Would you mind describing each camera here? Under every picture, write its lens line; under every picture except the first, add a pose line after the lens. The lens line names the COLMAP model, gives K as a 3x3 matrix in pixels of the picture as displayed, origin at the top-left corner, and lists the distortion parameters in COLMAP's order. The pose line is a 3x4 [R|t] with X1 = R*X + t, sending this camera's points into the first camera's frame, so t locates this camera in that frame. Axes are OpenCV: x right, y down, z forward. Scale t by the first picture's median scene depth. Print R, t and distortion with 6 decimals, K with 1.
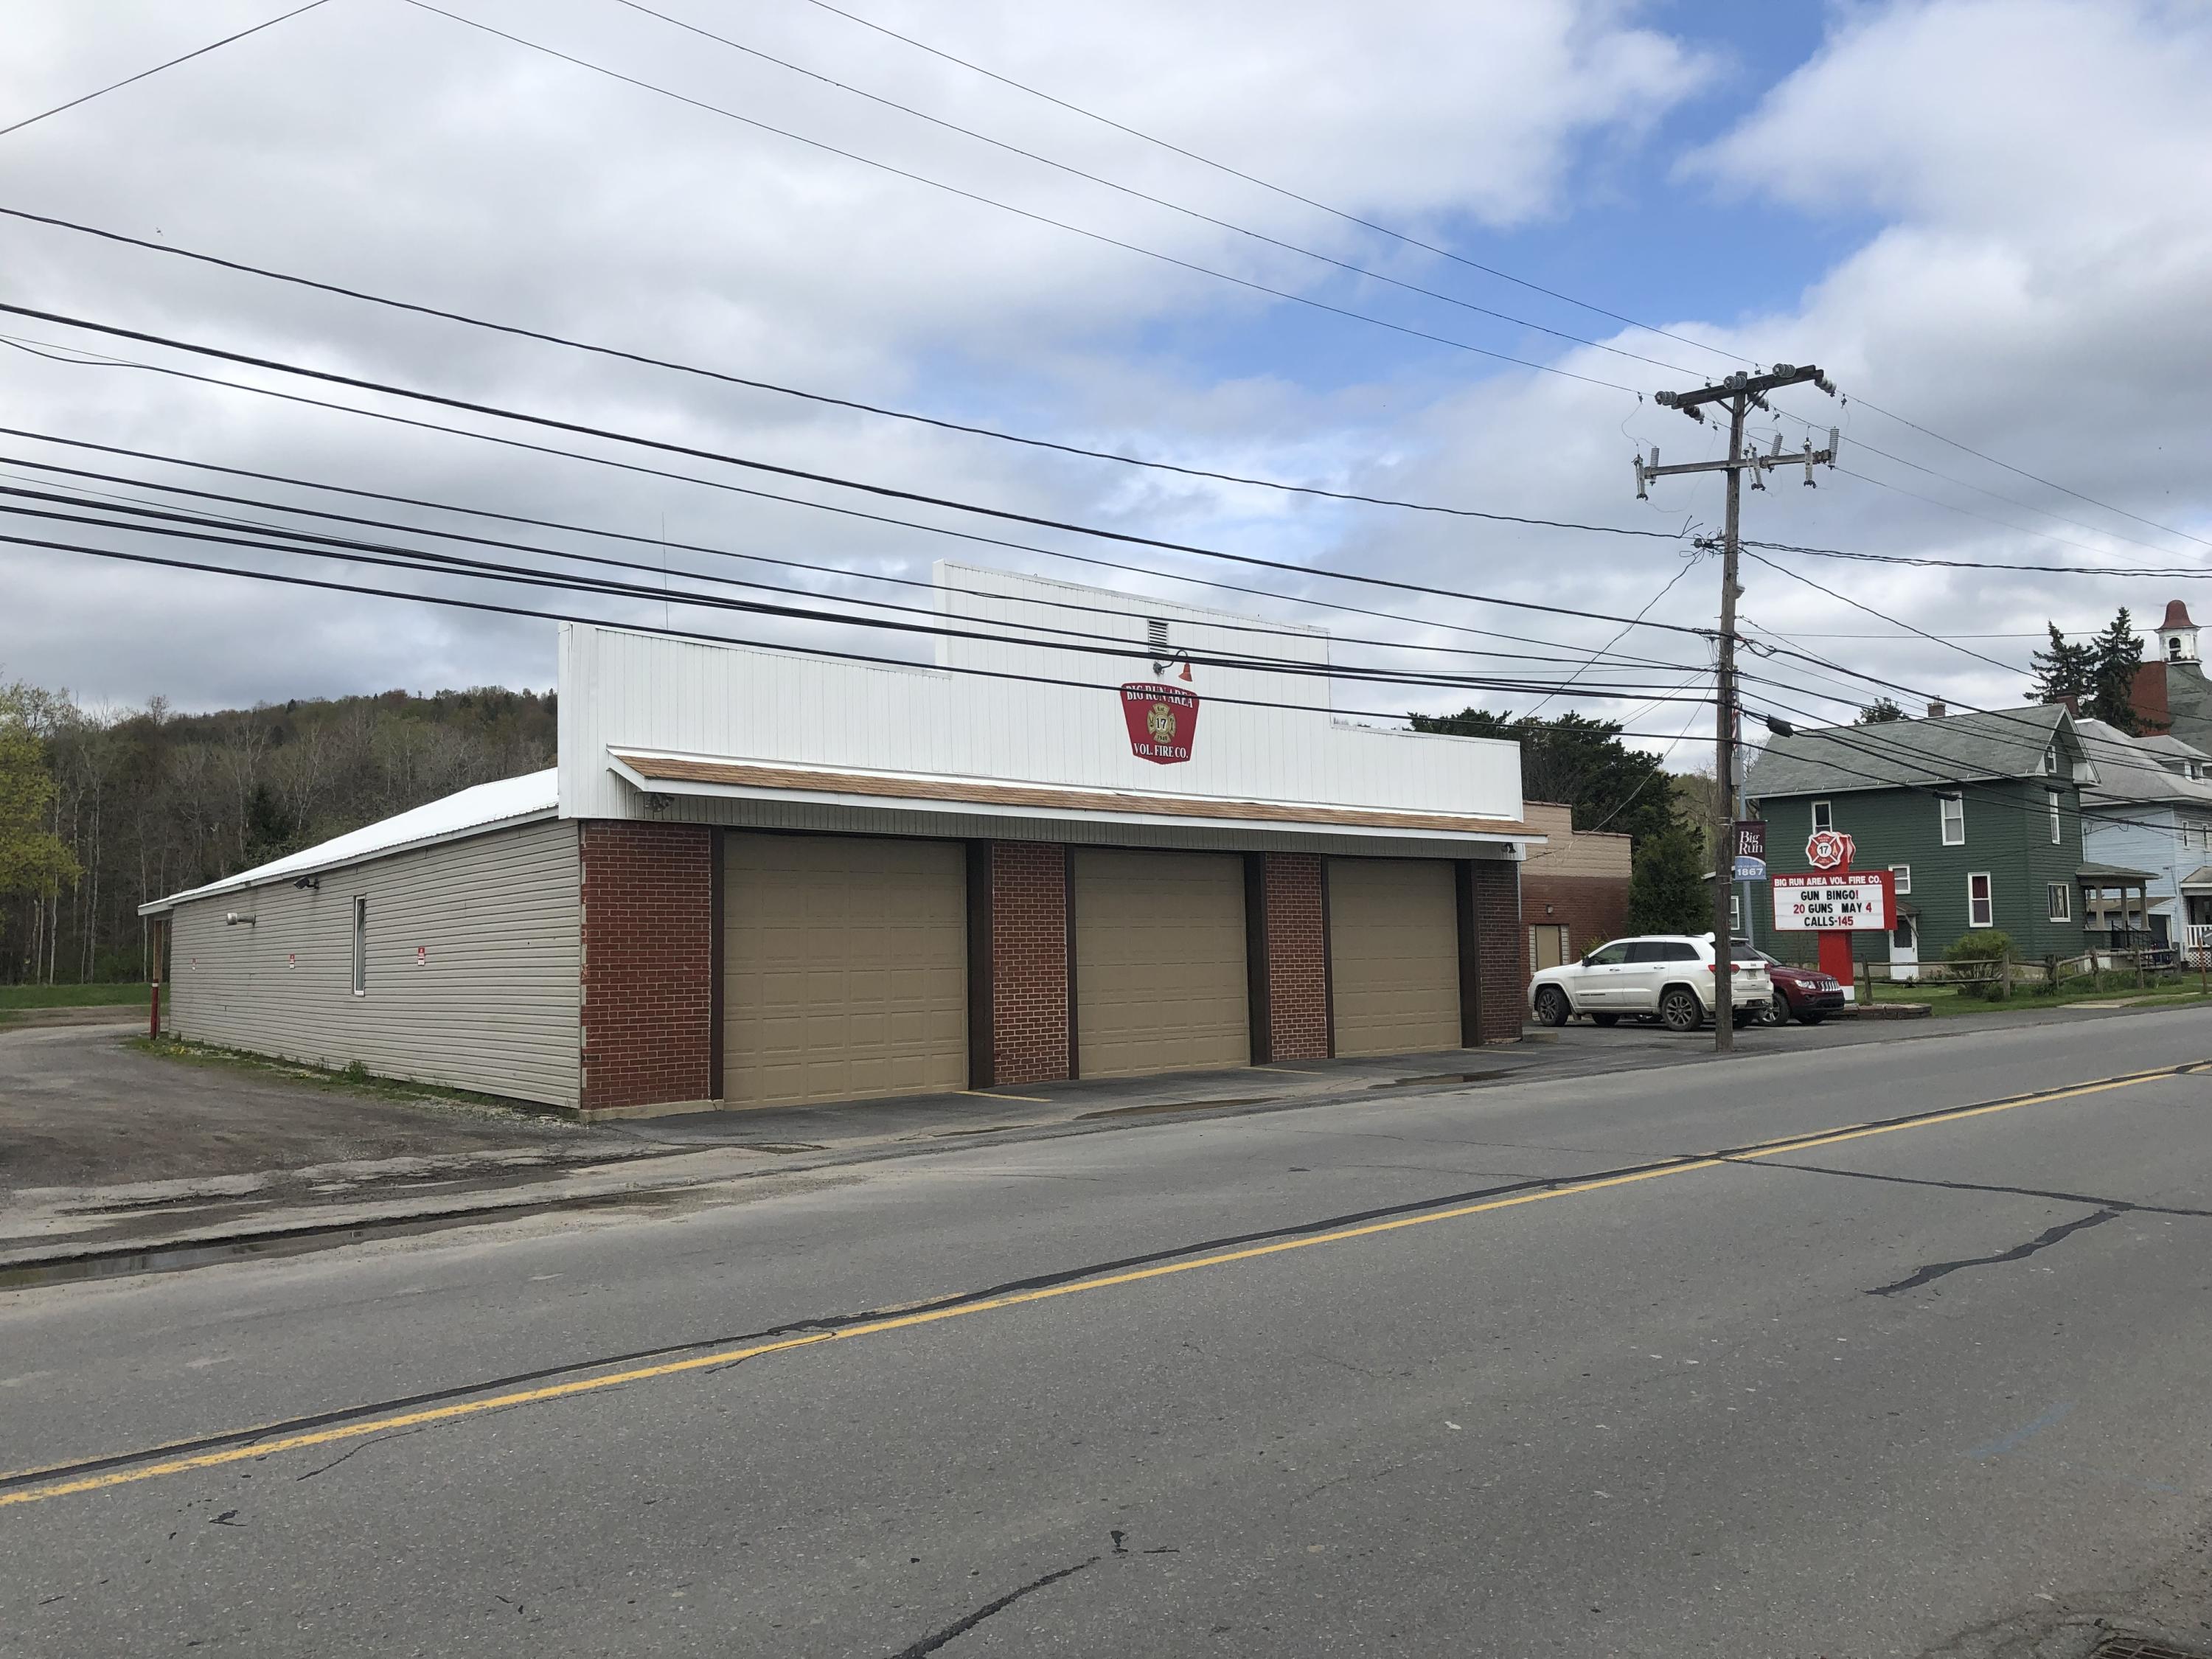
lens RADIAL K [[1755.8, 0, 1106.0], [0, 1755.8, 829.5], [0, 0, 1]] dist [-0.002922, -0.001217]
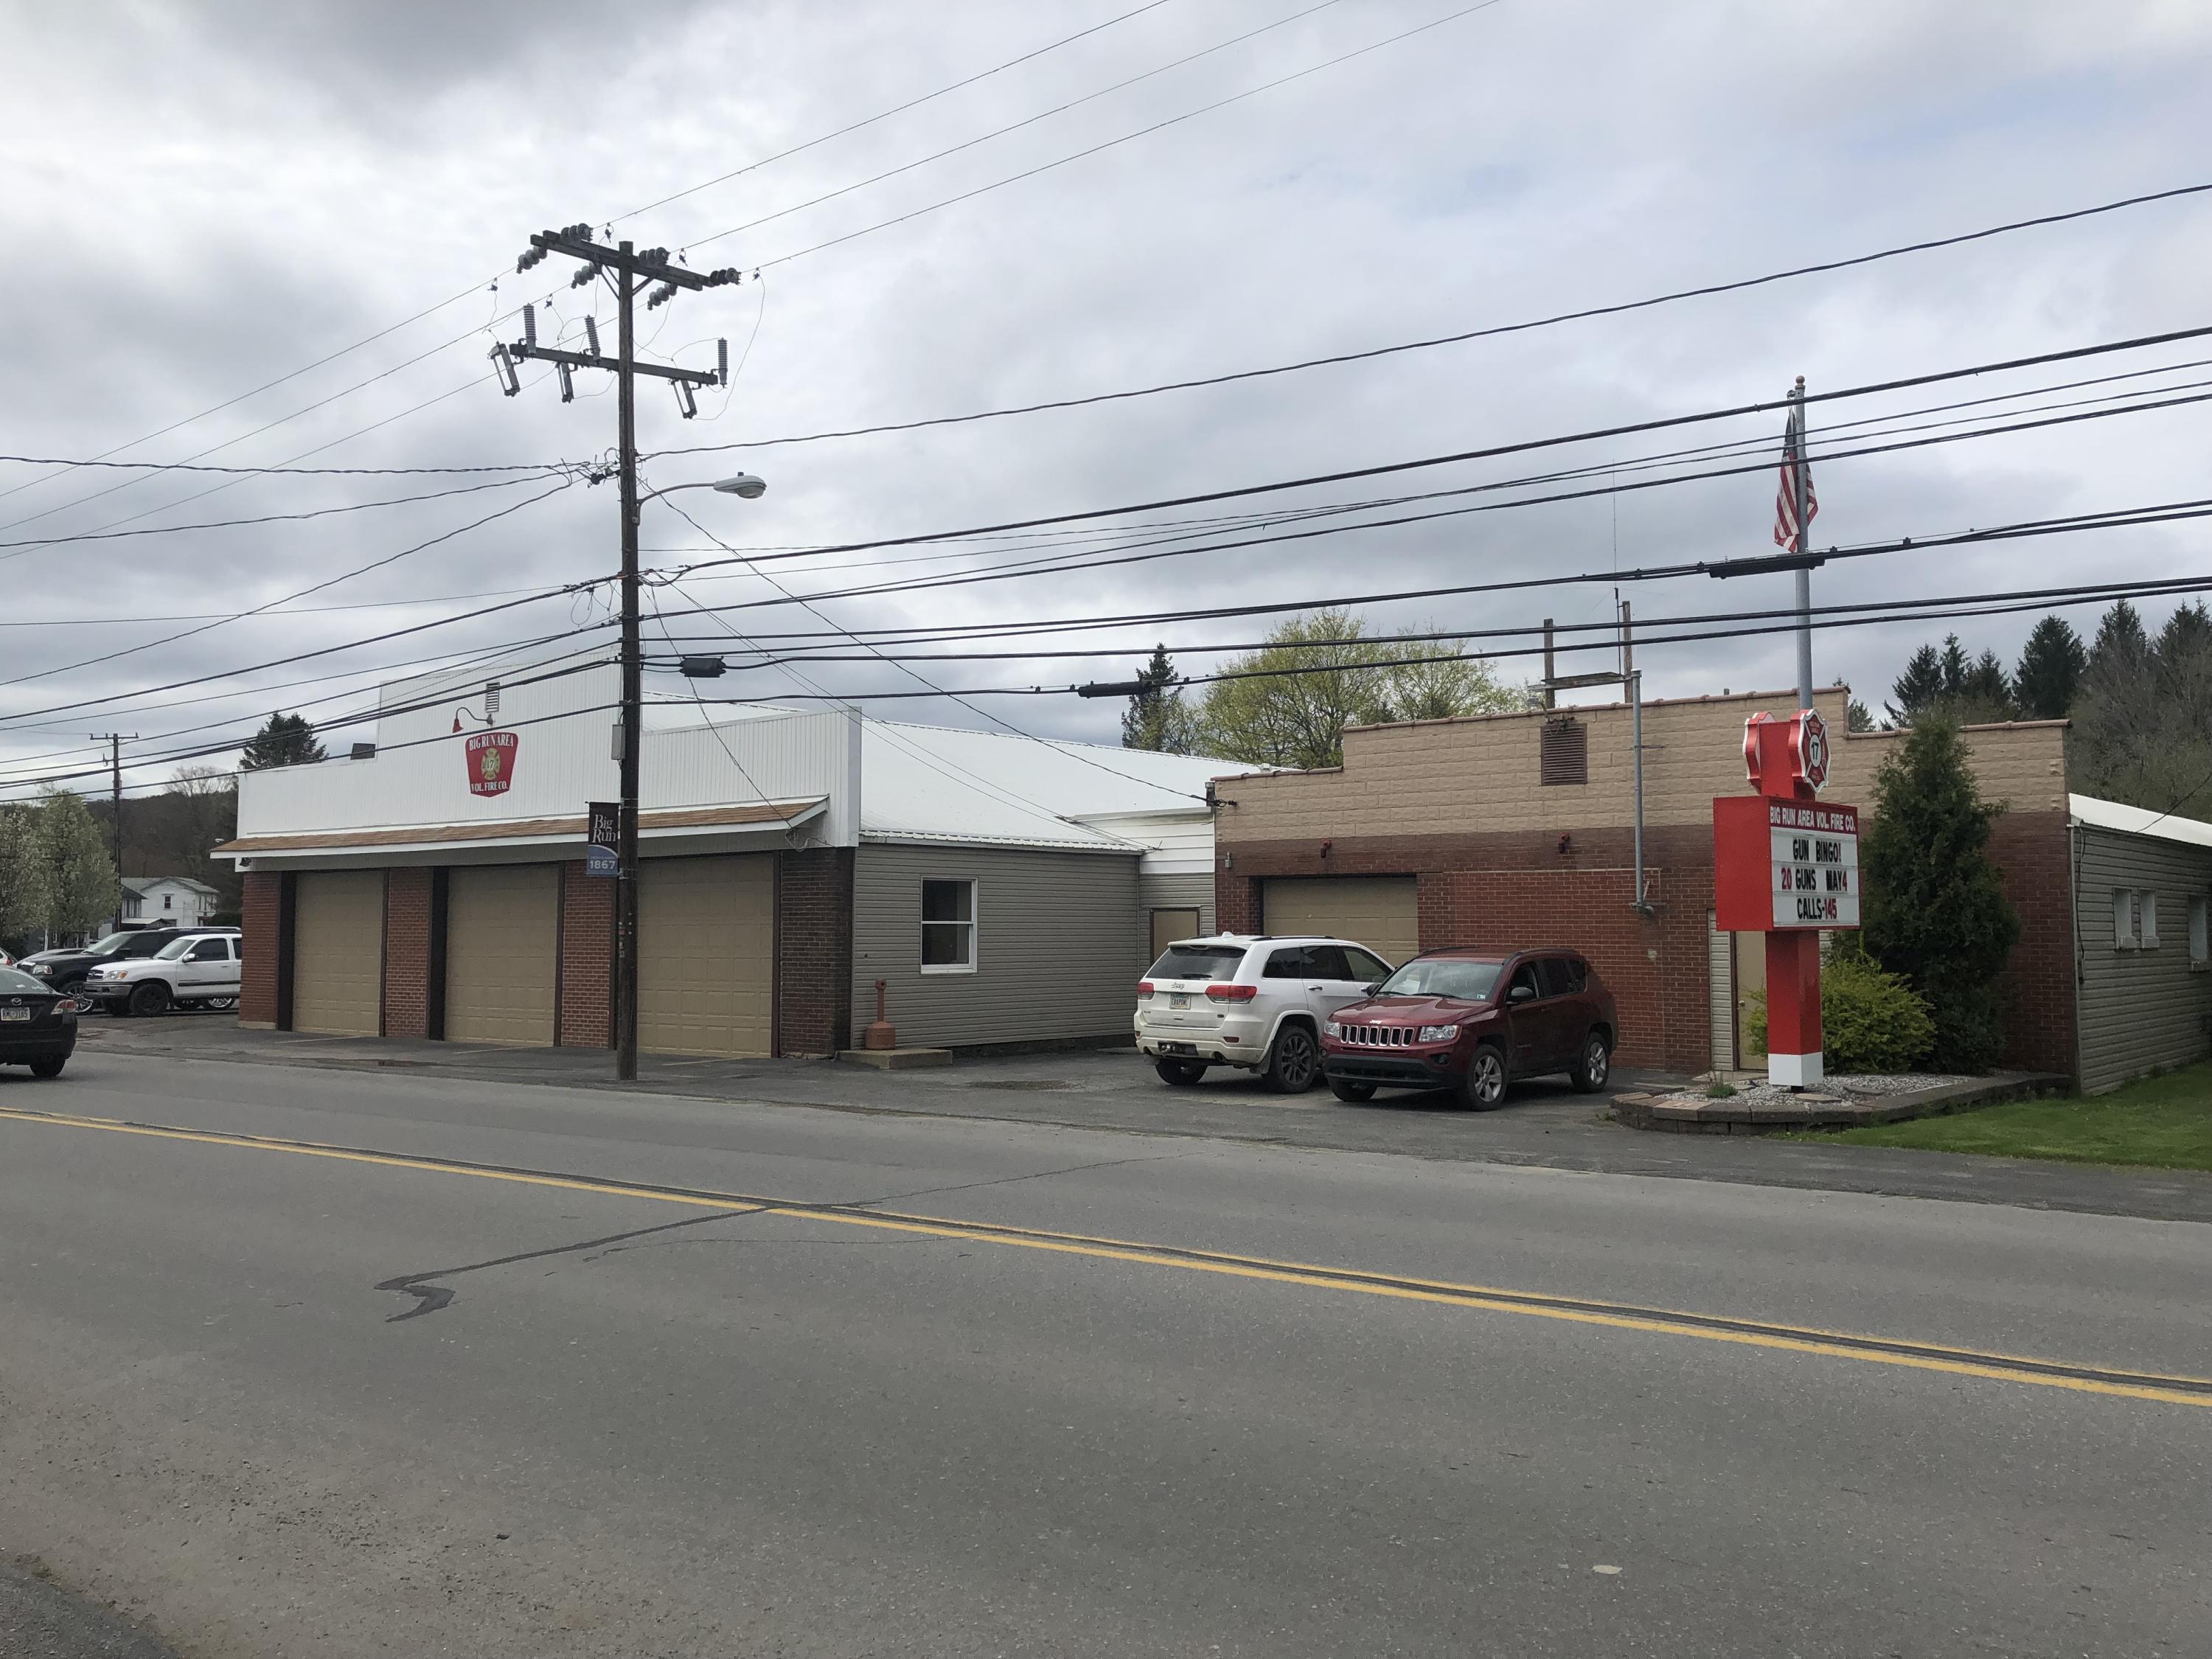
lens RADIAL K [[1780.2, 0, 1106.0], [0, 1780.2, 829.5], [0, 0, 1]] dist [0.098534, -0.184710]
pose [[0.176000, -0.042086, -0.983490, 0.993247], [0.068421, 0.997192, -0.030428, 0.039780], [0.982010, -0.061936, 0.178385, 0.874250]]
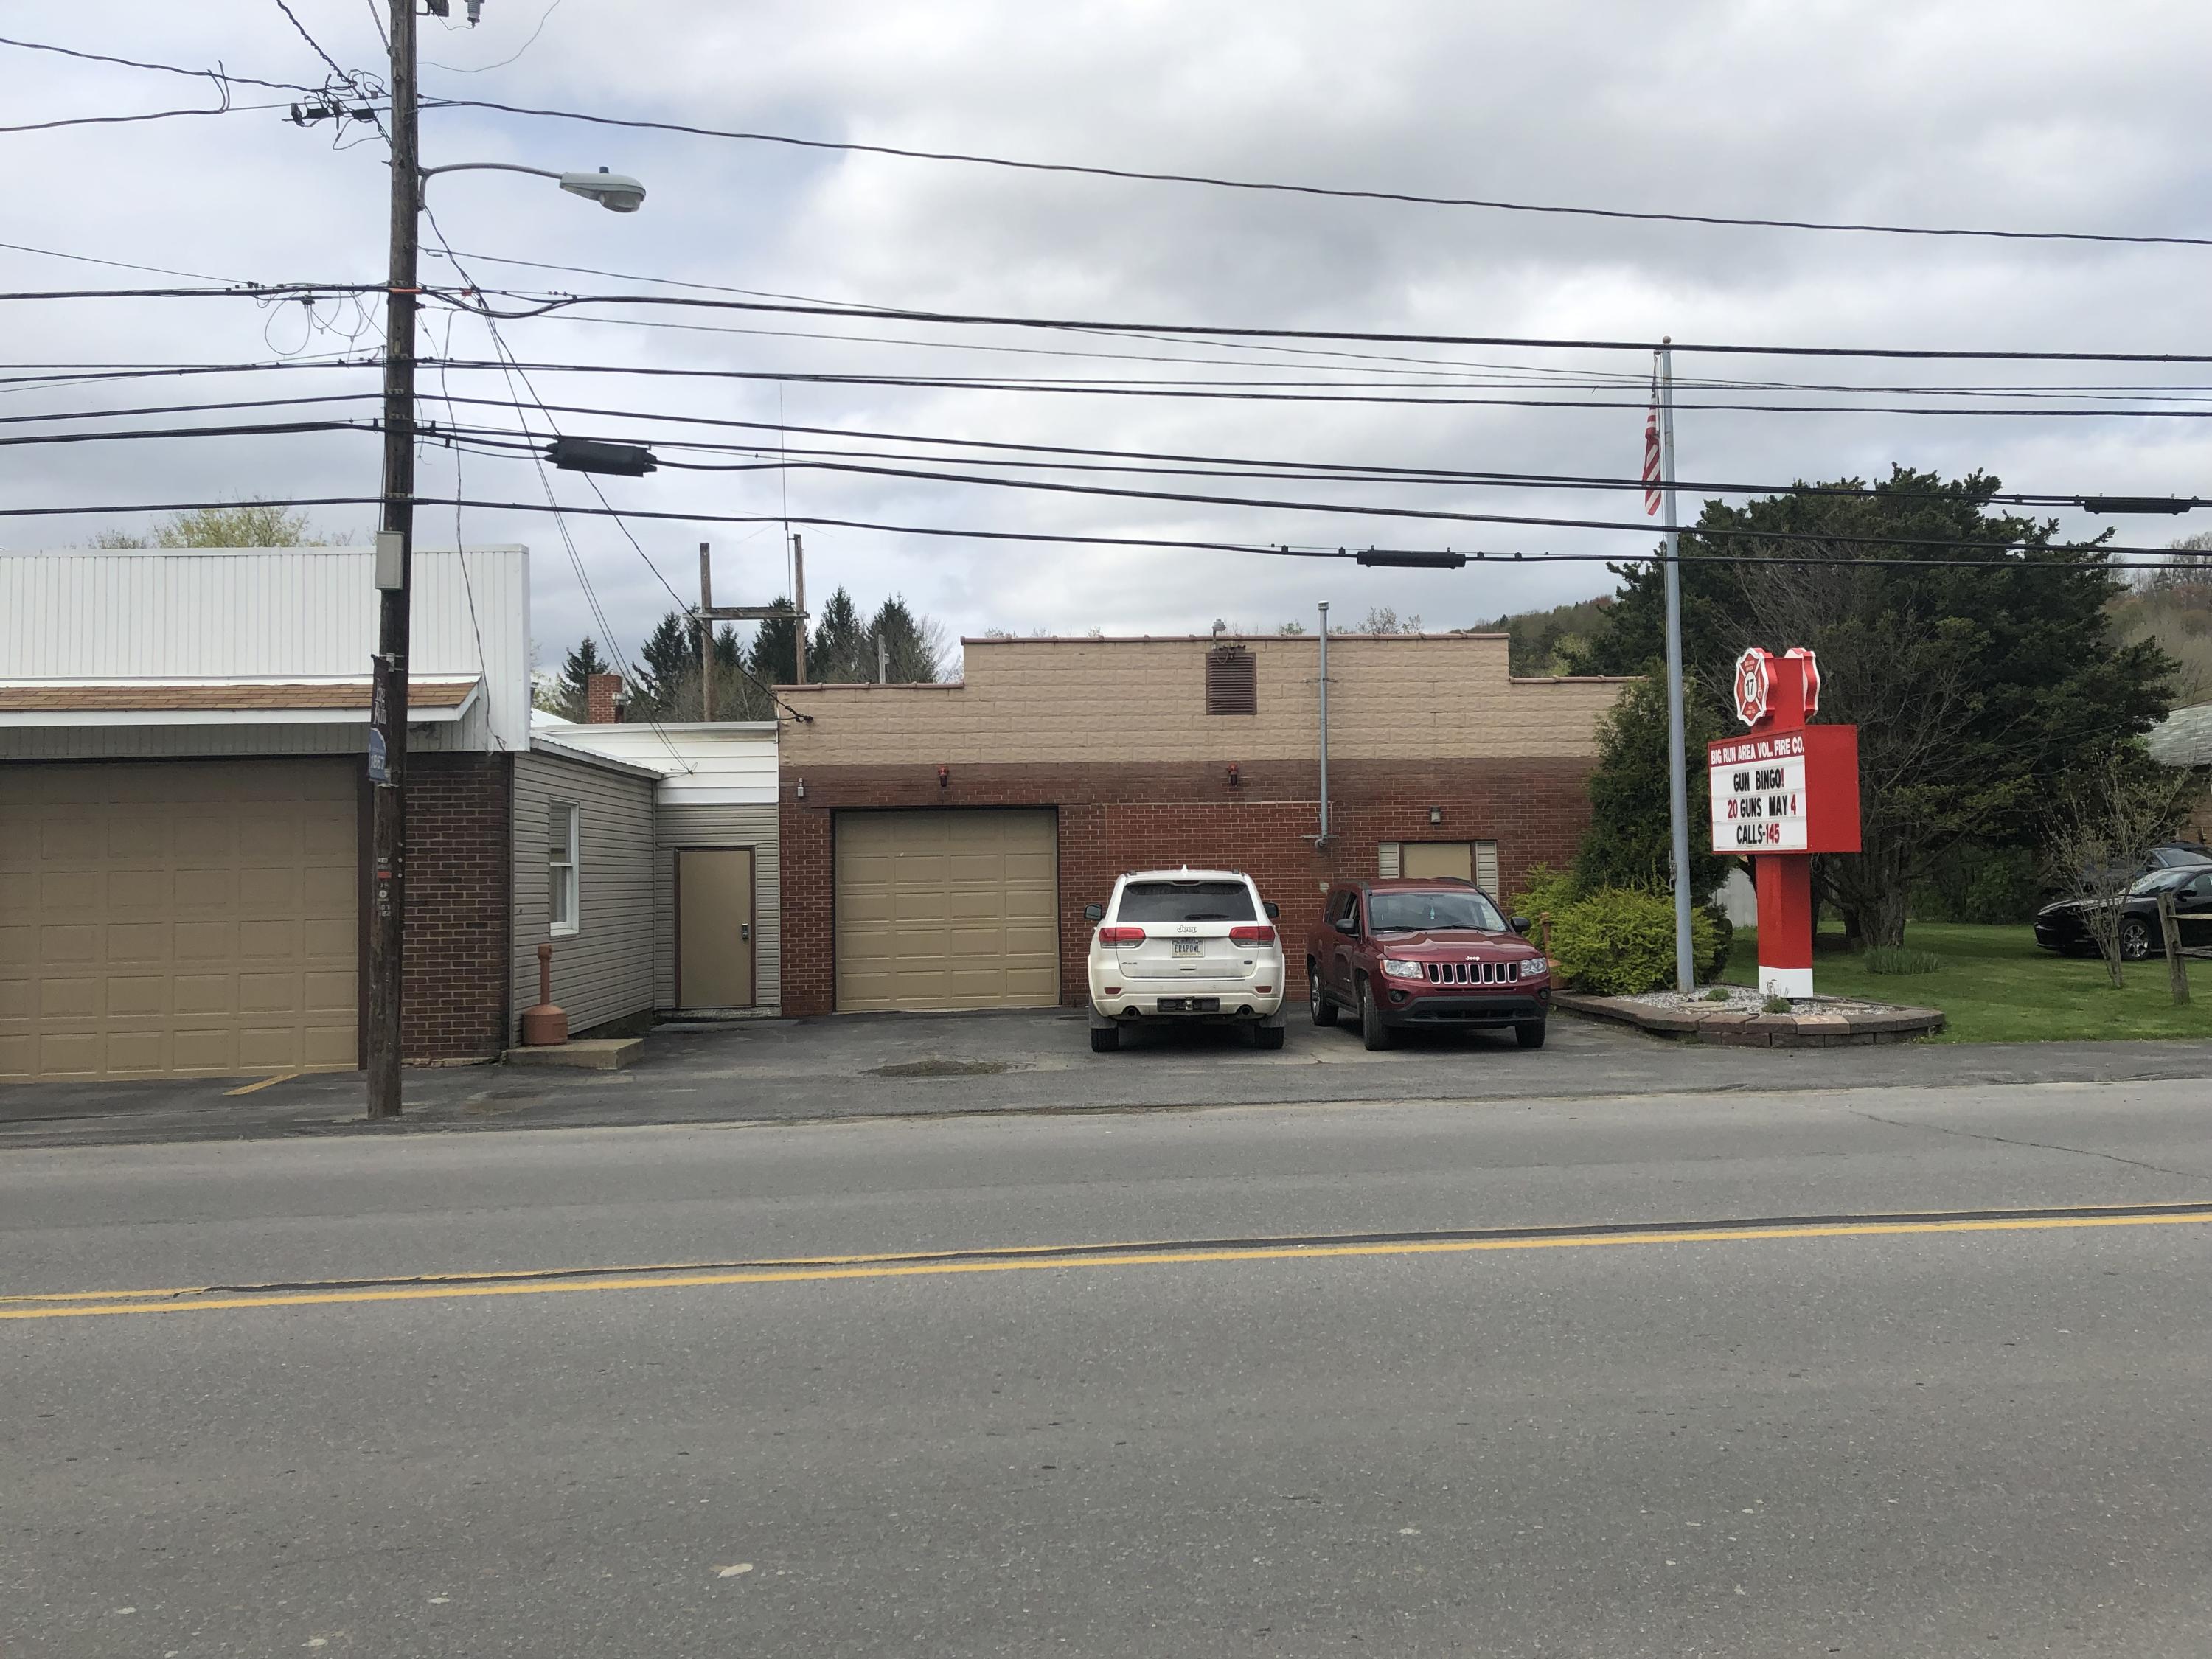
lens RADIAL K [[1780.2, 0, 1106.0], [0, 1780.2, 829.5], [0, 0, 1]] dist [0.098534, -0.184710]
pose [[0.795890, -0.015661, -0.605239, 0.671297], [0.049308, 0.998021, 0.039016, 0.026669], [0.603430, -0.060896, 0.795087, 0.578750]]
